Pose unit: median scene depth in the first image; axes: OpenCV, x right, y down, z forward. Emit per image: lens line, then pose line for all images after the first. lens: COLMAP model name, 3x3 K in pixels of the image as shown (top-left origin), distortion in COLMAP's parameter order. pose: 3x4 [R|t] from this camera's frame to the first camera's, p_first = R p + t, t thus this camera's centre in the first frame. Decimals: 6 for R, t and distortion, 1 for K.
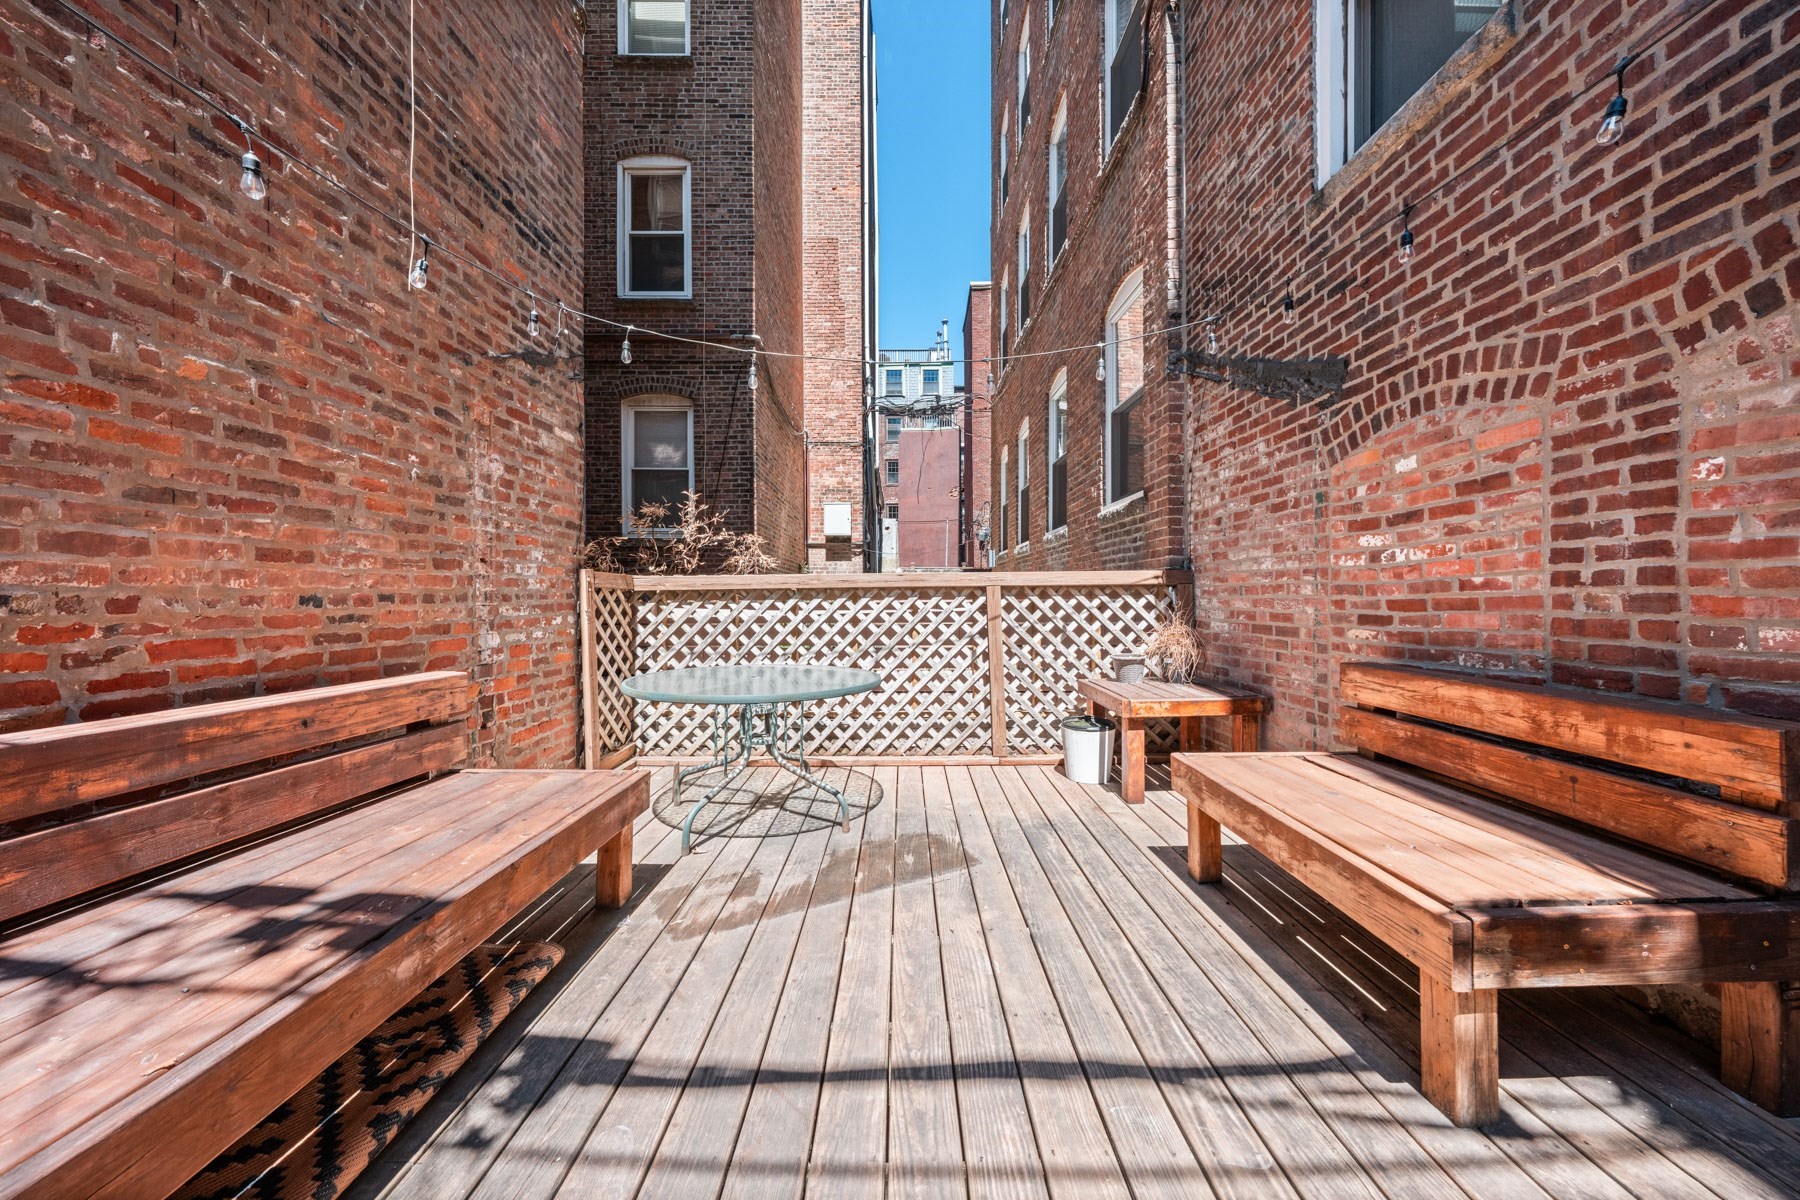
lens RADIAL K [[608.8, 0, 903.7], [0, 608.8, 598.2], [0, 0, 1]] dist [-0.002188, -0.000114]
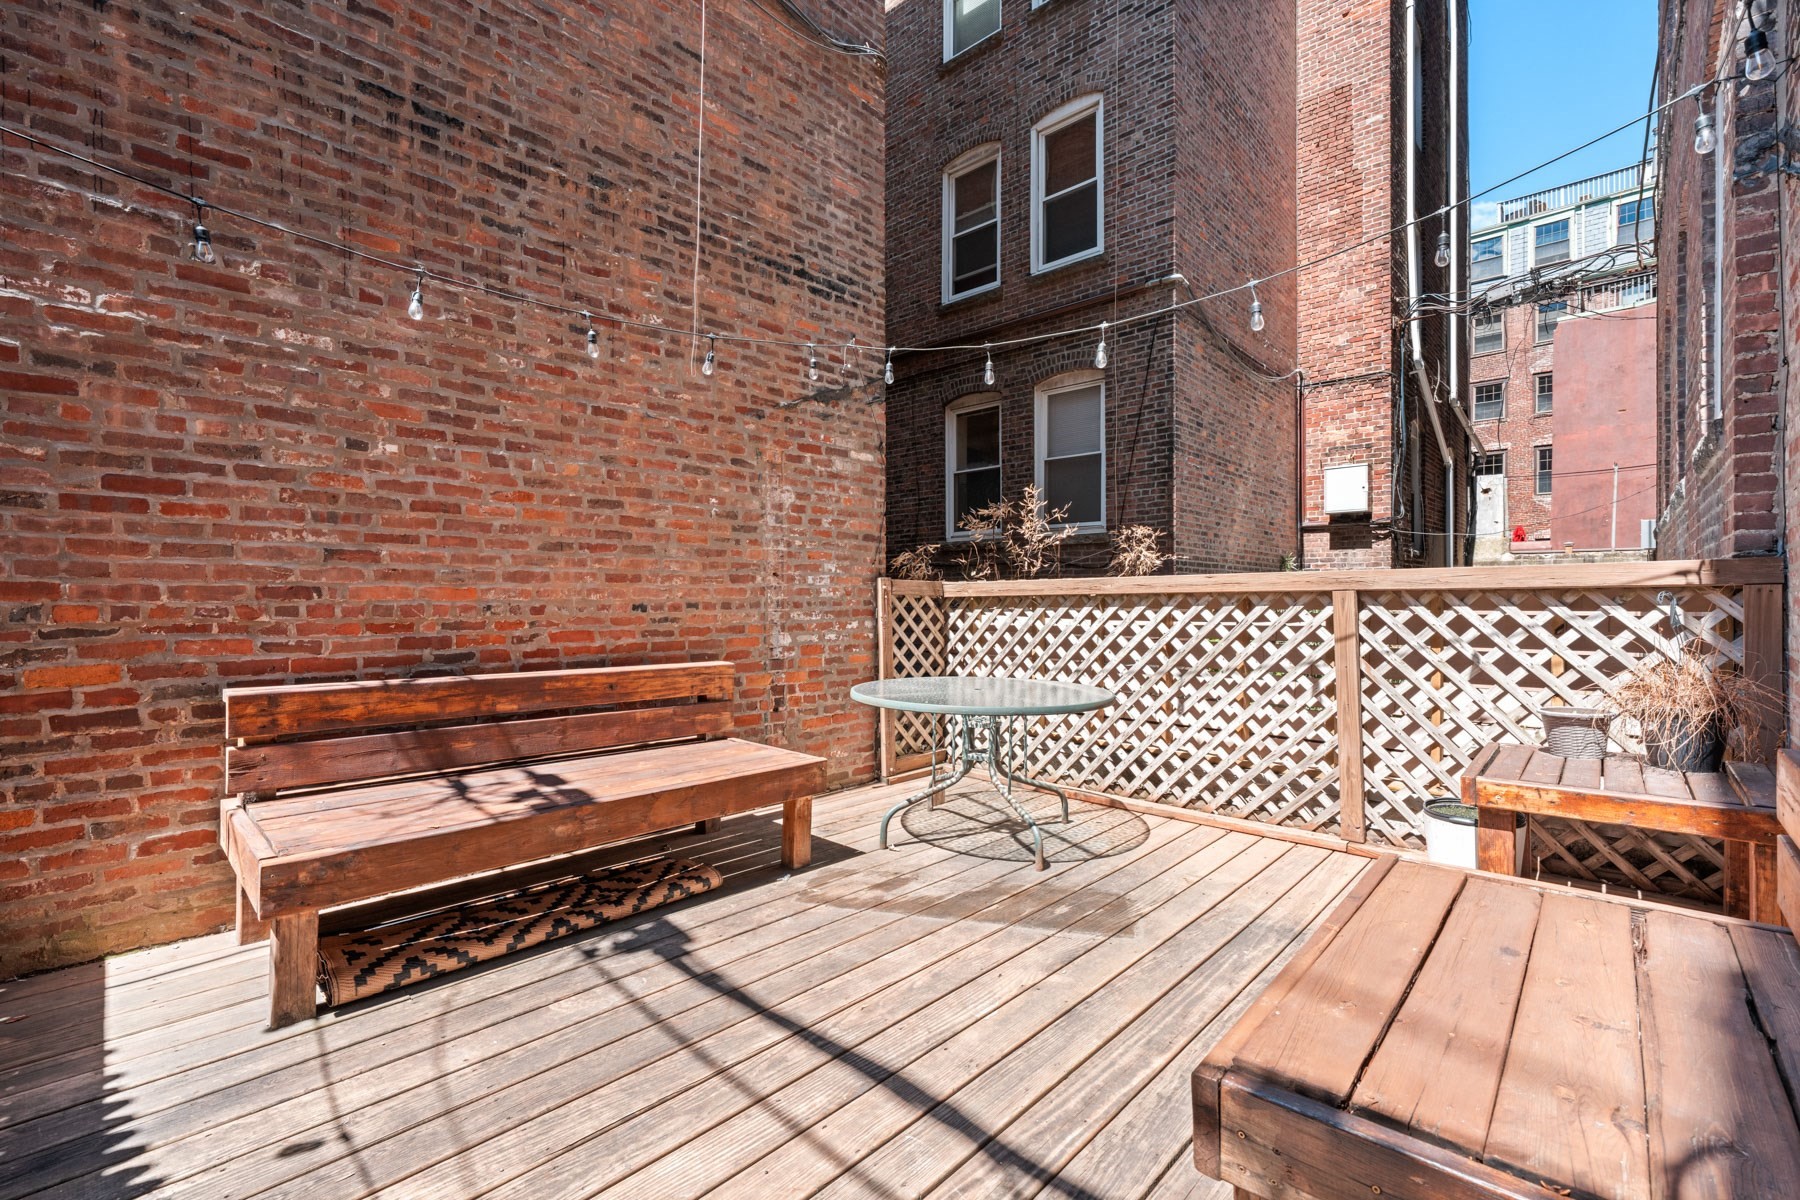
lens RADIAL K [[769.1, 0, 899.4], [0, 769.1, 601.0], [0, 0, 1]] dist [0.001011, -0.000175]
pose [[0.730945, 0.004218, -0.682424, 0.507081], [-0.003025, 0.999991, 0.002941, -0.012614], [0.682430, -0.000085, 0.730951, 0.034450]]
